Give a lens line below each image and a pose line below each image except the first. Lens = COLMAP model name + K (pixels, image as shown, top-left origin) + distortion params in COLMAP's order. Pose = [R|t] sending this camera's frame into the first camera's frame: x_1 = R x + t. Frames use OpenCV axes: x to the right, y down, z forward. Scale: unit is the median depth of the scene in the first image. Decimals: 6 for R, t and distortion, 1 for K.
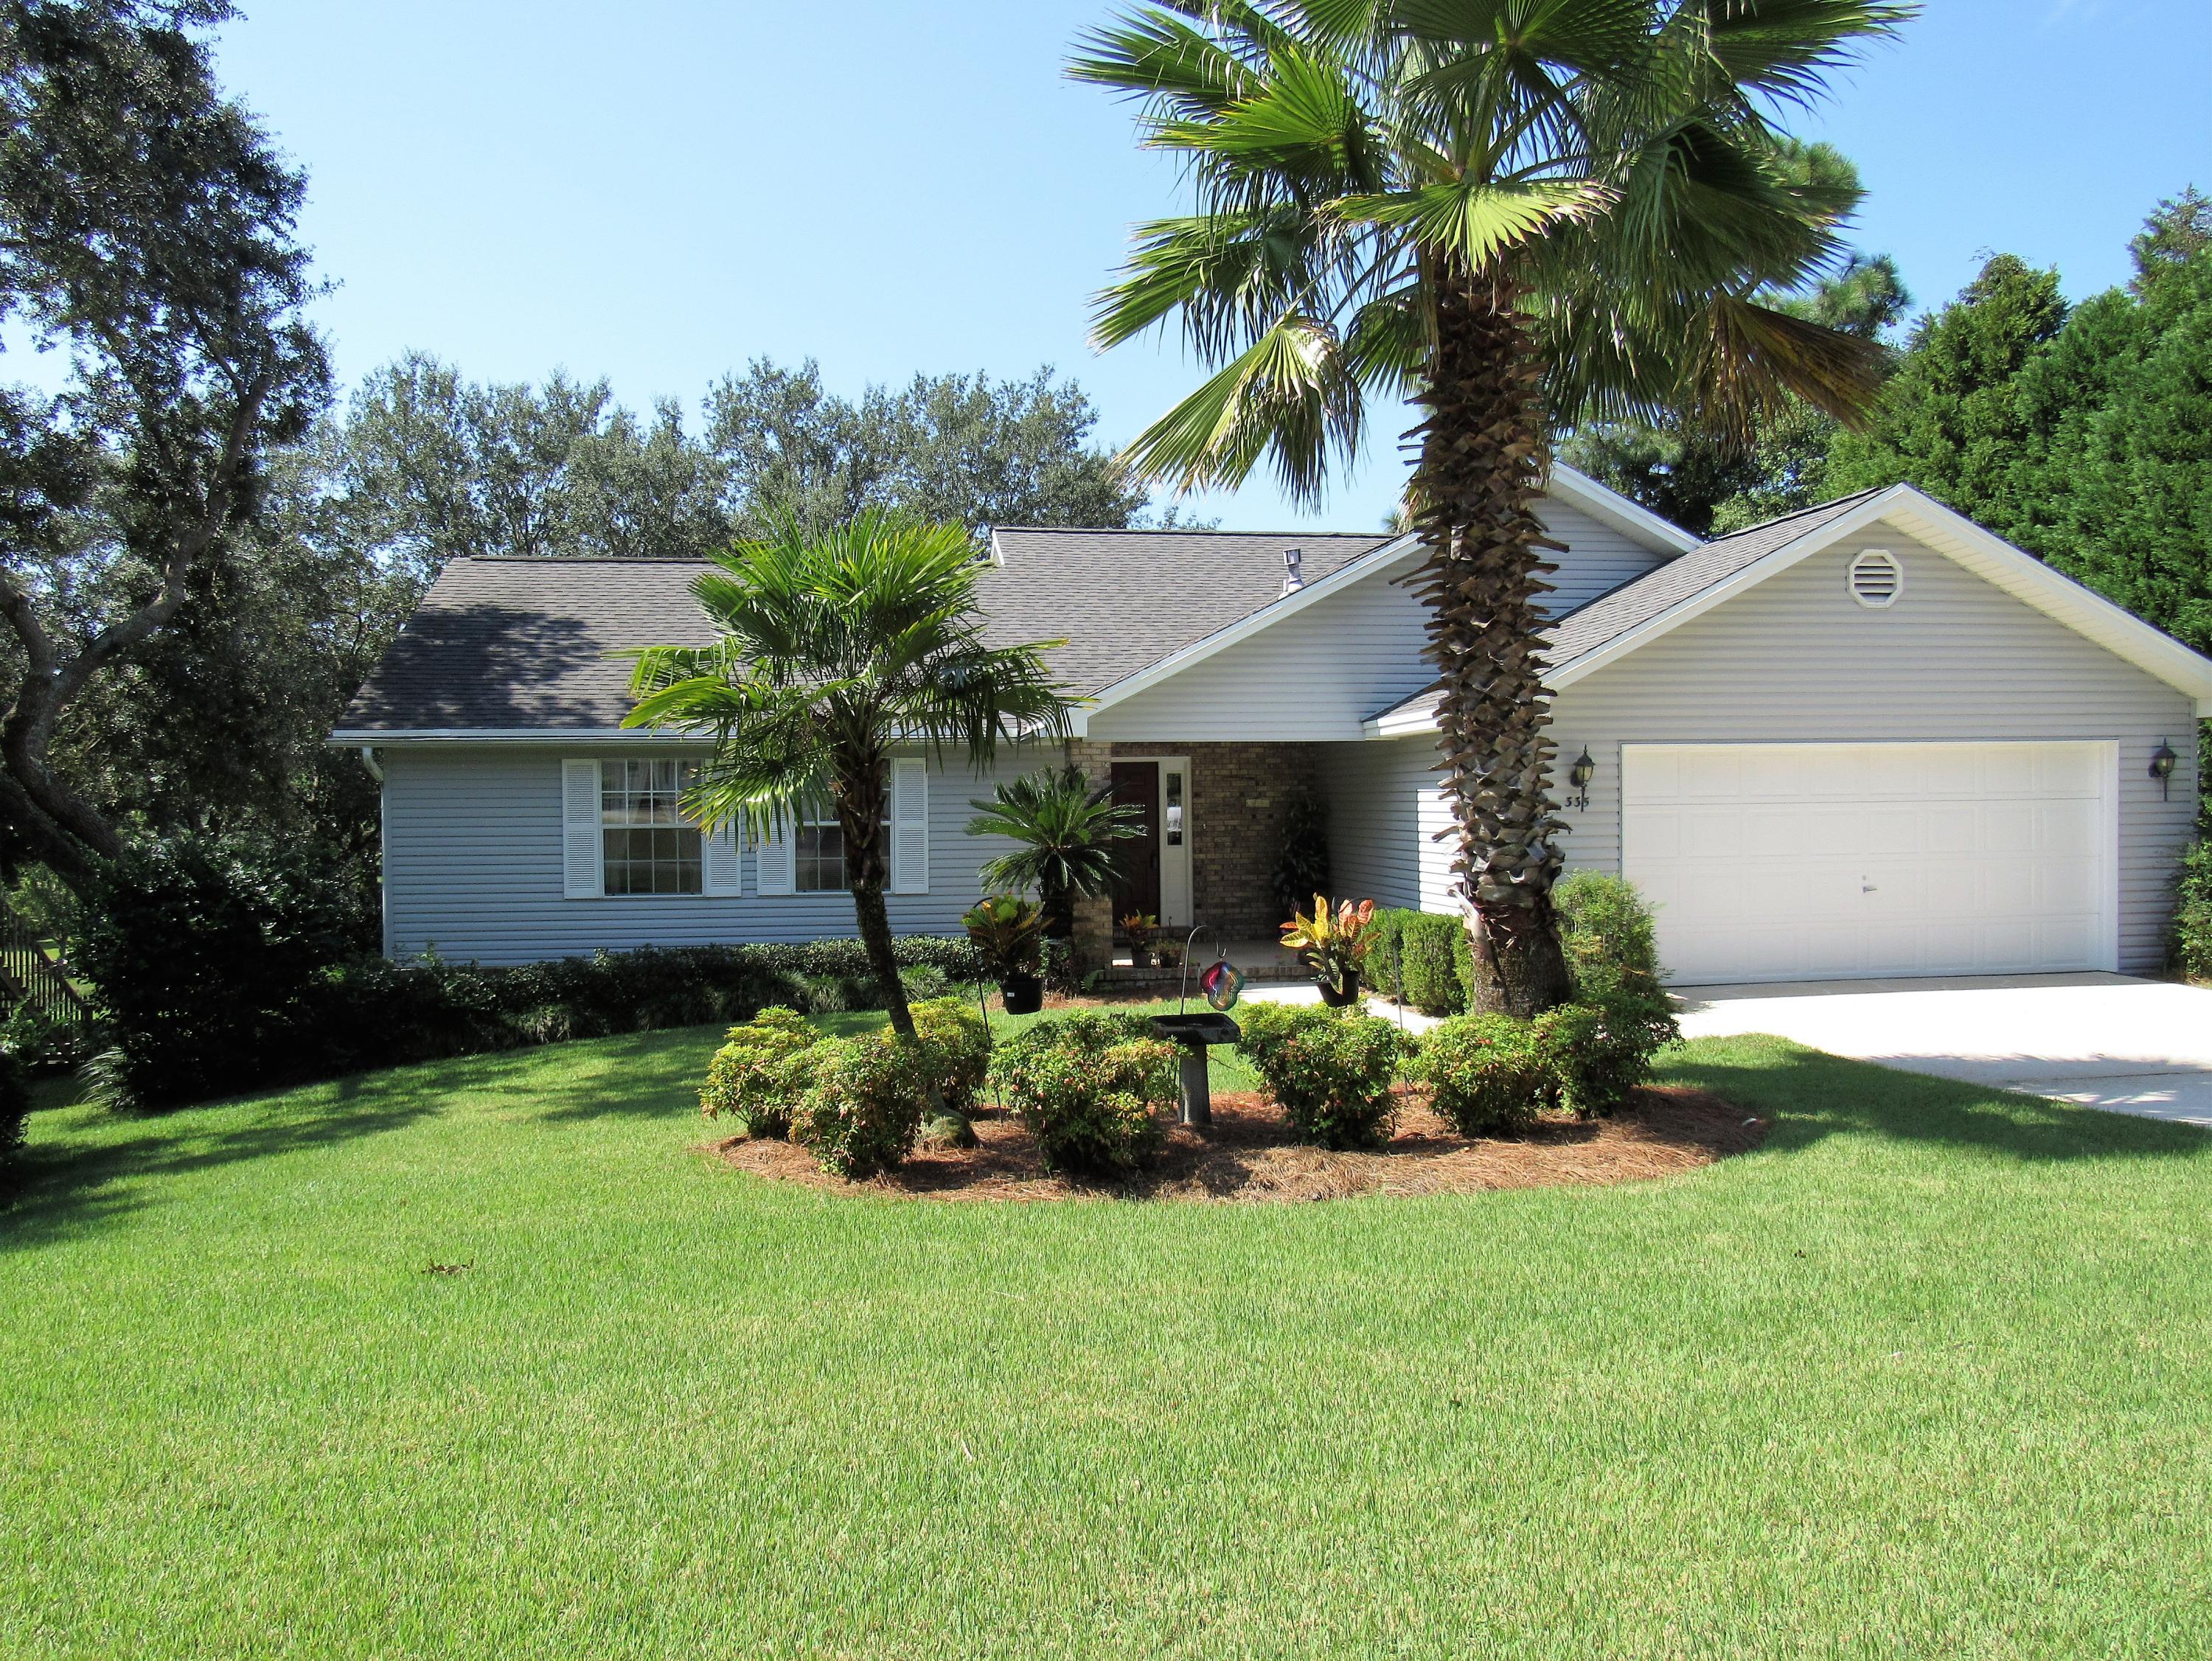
lens RADIAL K [[1576.5, 0, 1106.0], [0, 1576.5, 830.5], [0, 0, 1]] dist [-0.008234, -0.001801]
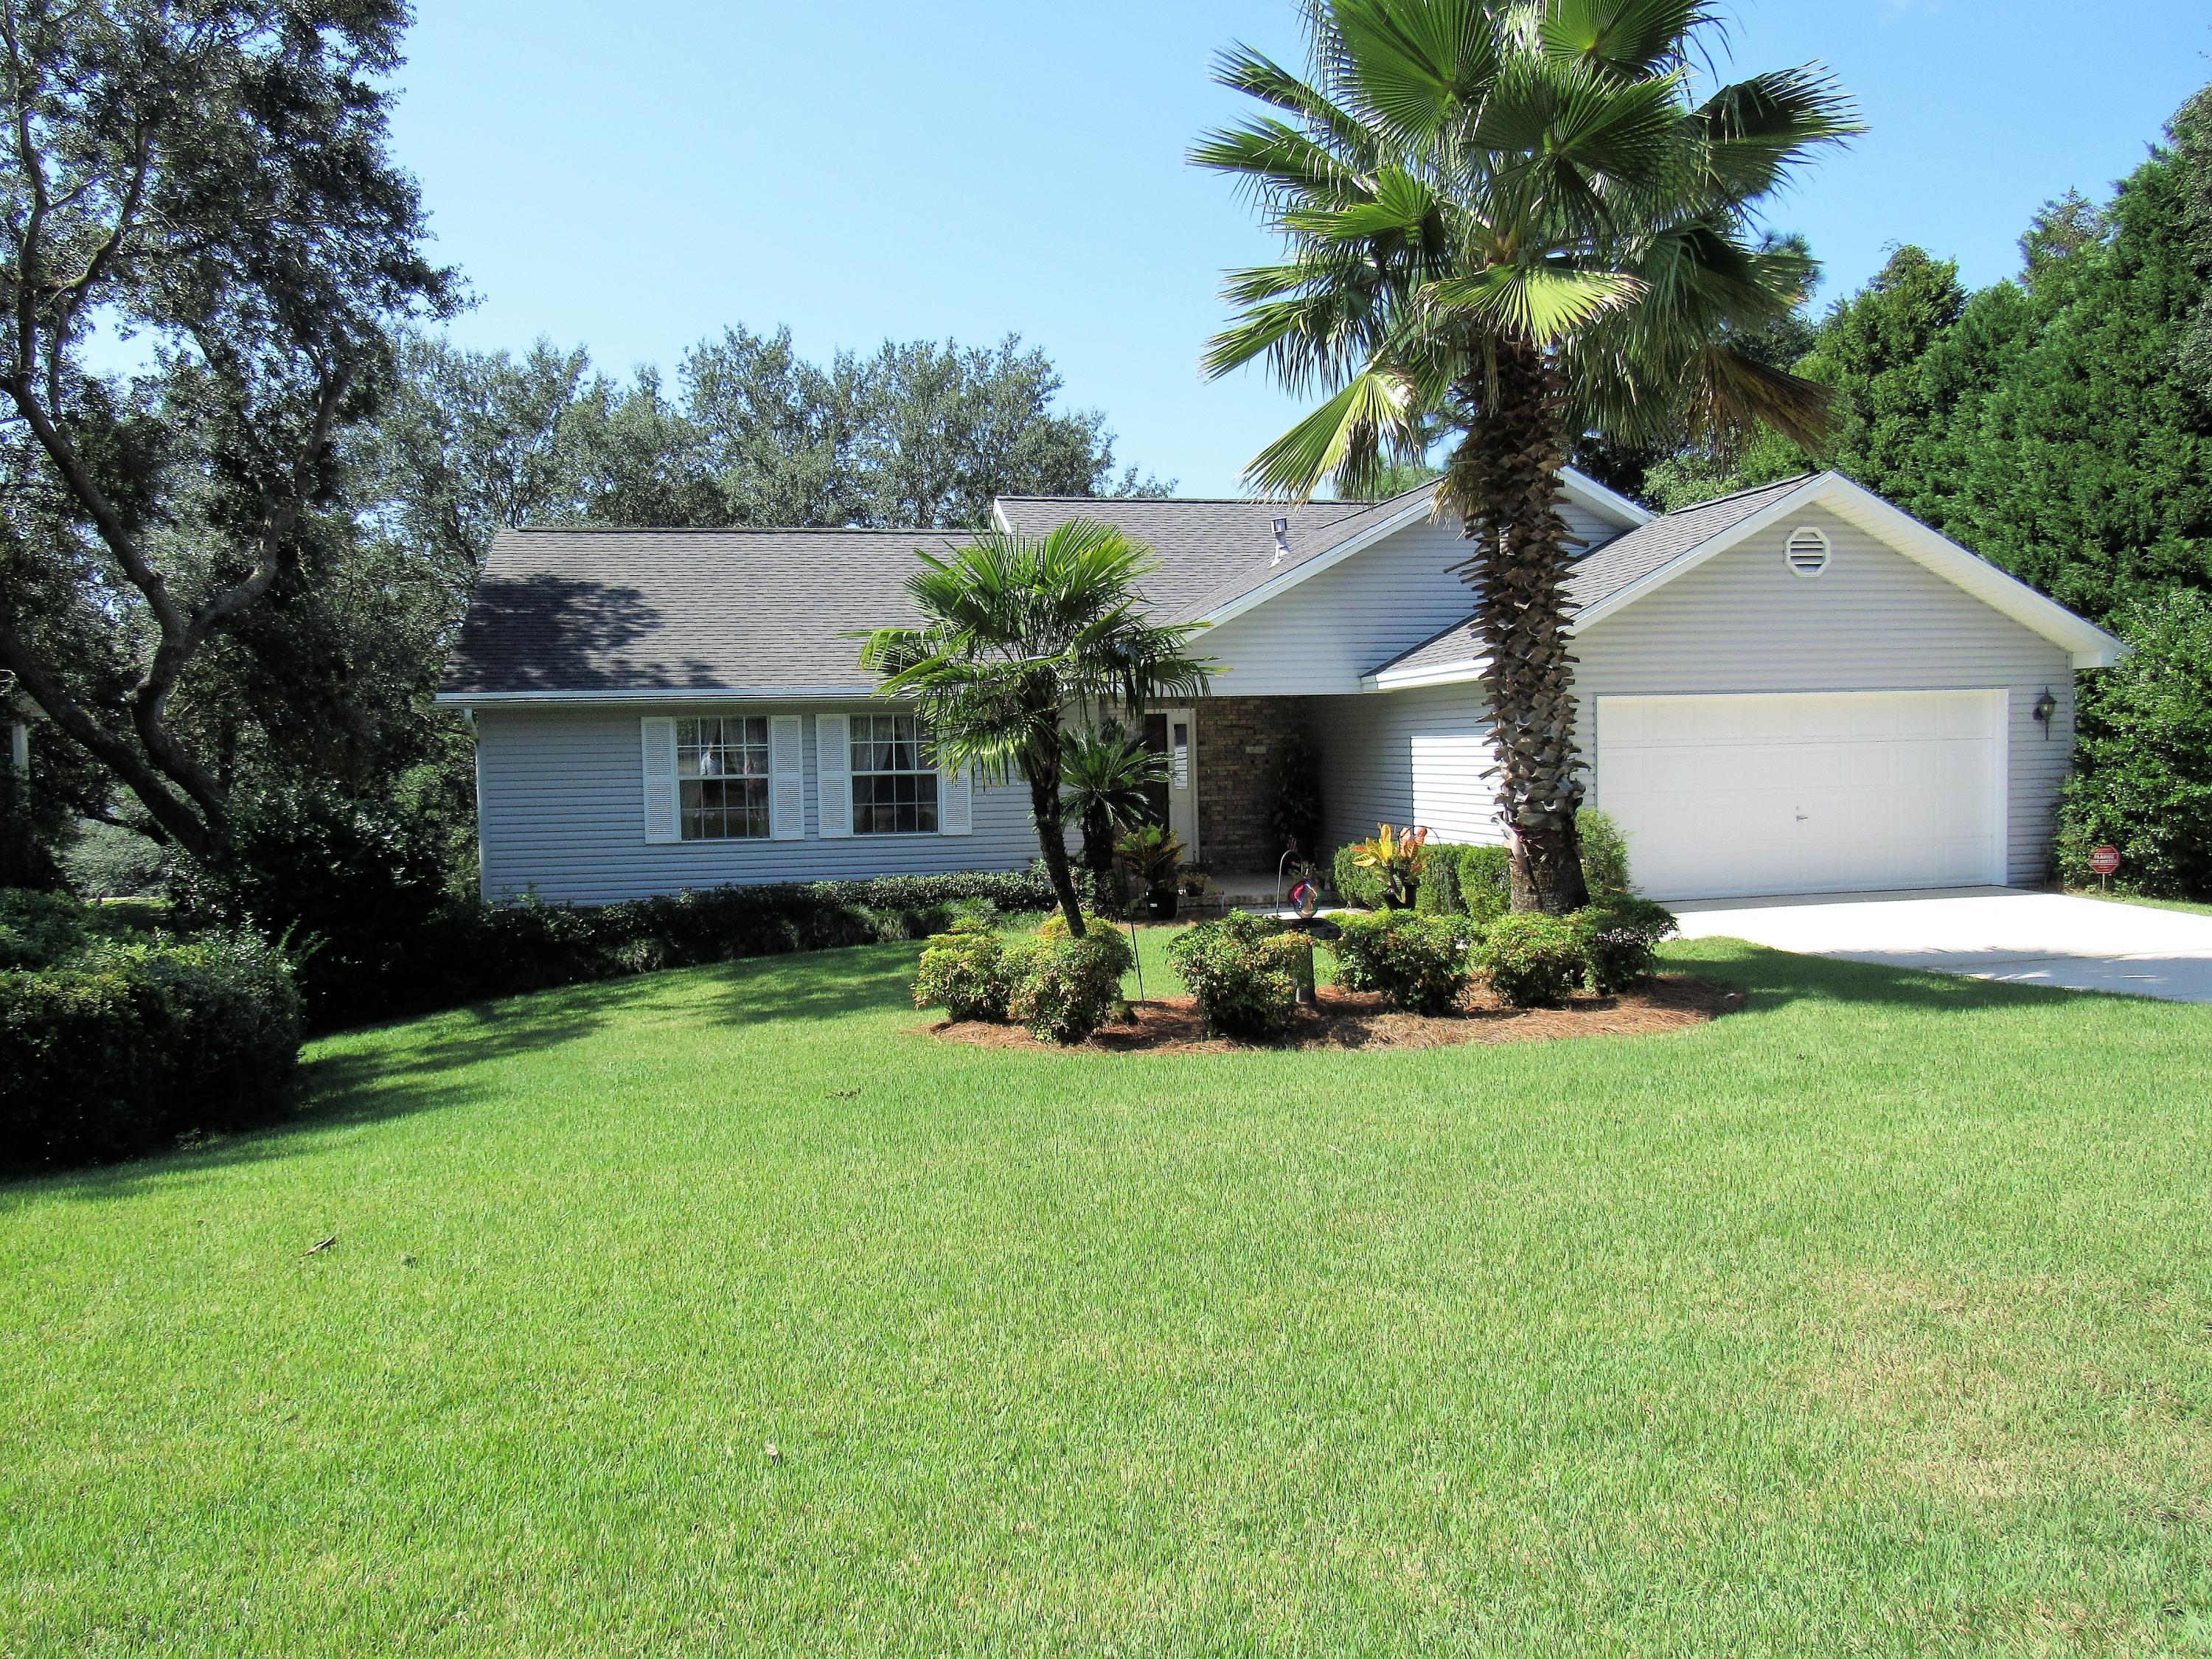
lens RADIAL K [[1569.1, 0, 1106.0], [0, 1569.1, 829.5], [0, 0, 1]] dist [-0.010134, 0.000276]
pose [[0.998560, -0.014376, 0.051681, -0.082245], [0.012695, 0.999384, 0.032703, 0.001322], [-0.052119, -0.031999, 0.998128, -0.122252]]
